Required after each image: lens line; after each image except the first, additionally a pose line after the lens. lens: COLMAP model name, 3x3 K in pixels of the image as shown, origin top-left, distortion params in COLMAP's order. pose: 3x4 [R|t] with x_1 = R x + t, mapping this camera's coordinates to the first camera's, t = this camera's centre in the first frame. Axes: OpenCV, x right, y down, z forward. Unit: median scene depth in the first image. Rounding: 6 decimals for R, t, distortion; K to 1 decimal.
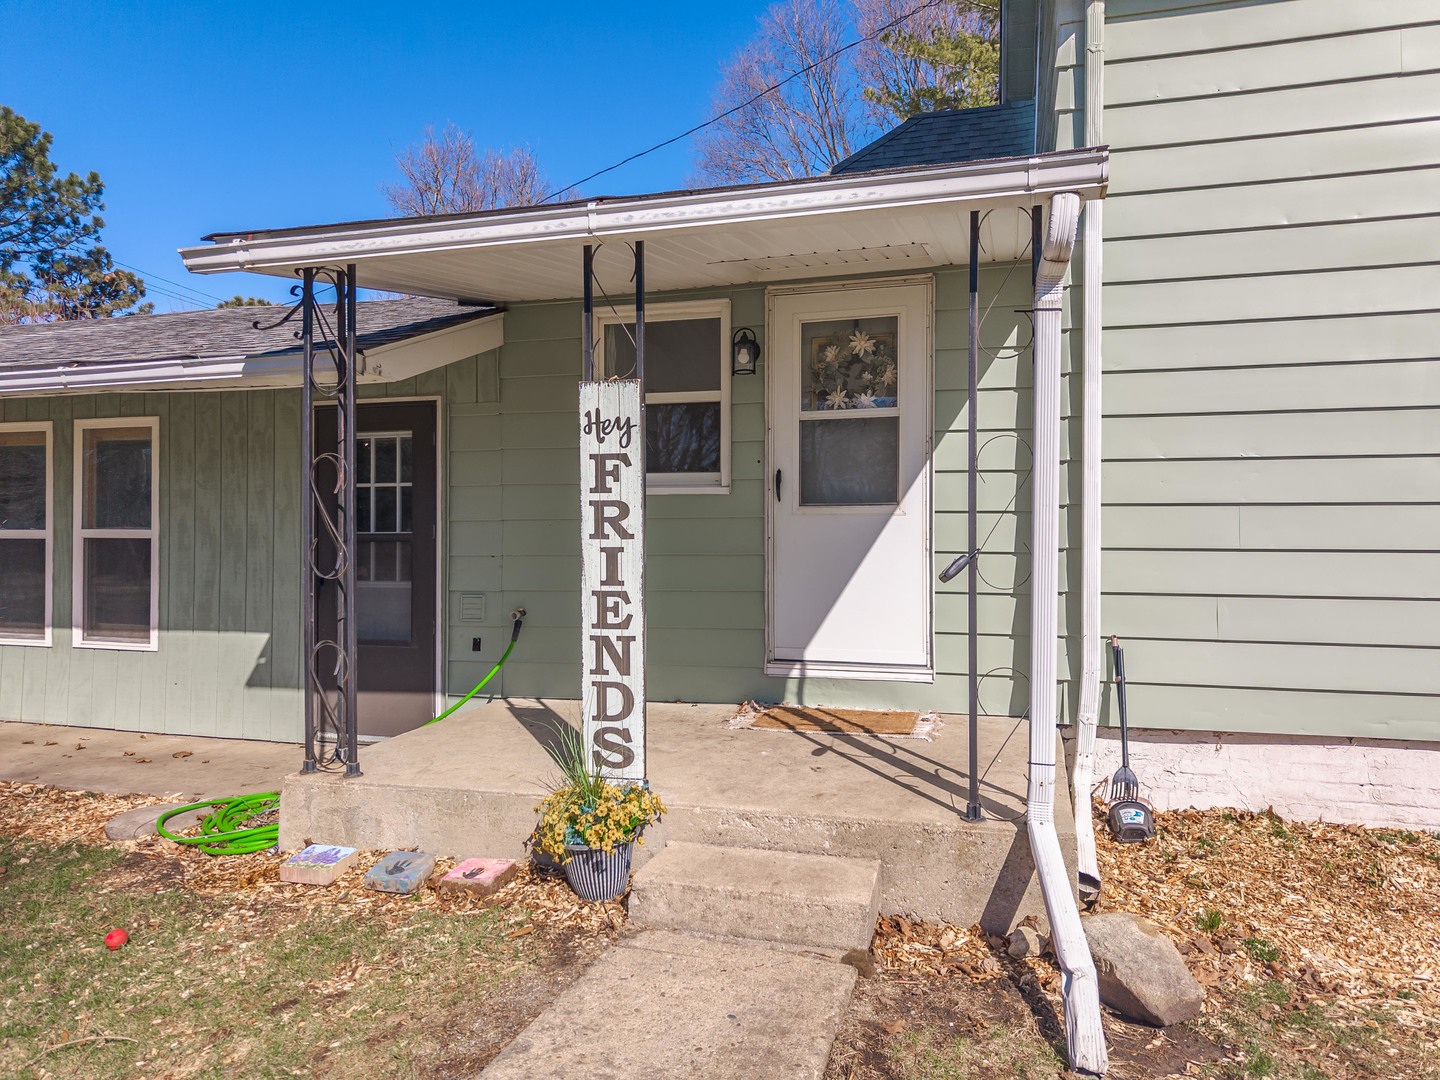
lens RADIAL K [[958.6, 0, 720.0], [0, 958.6, 540.0], [0, 0, 1]] dist [0.037919, -0.033354]
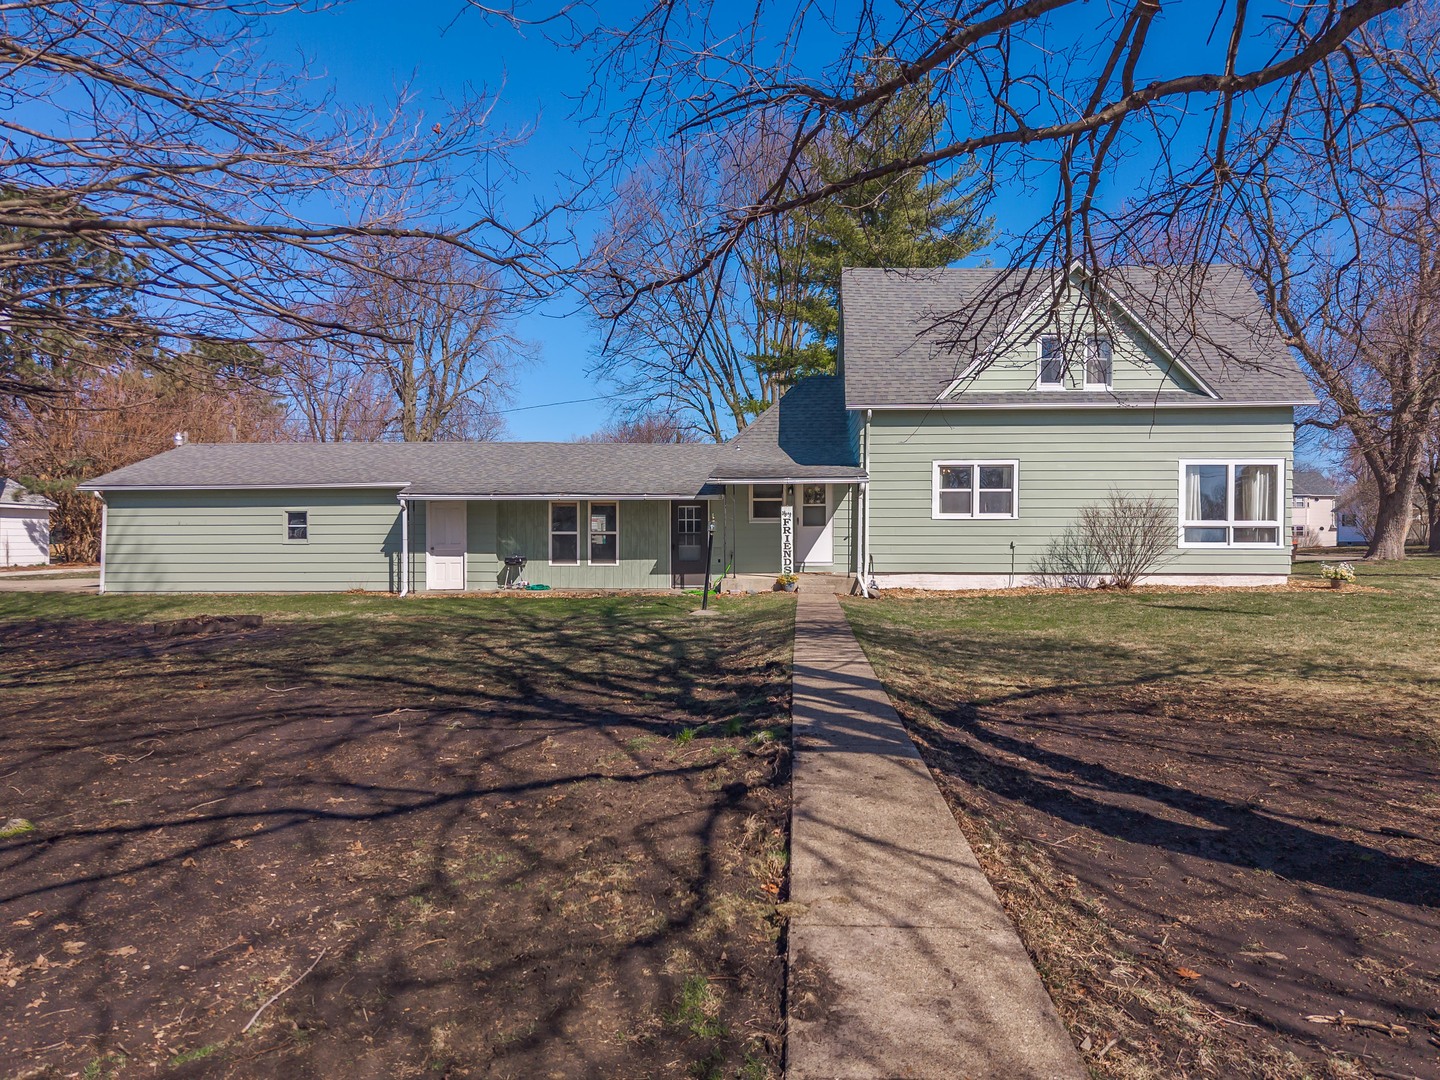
lens RADIAL K [[958.6, 0, 720.0], [0, 958.6, 540.0], [0, 0, 1]] dist [0.037919, -0.033354]
pose [[0.976910, -0.001992, 0.213643, -1.248070], [0.001856, 0.999998, 0.000838, 0.022599], [-0.213644, -0.000422, 0.976911, -3.248316]]
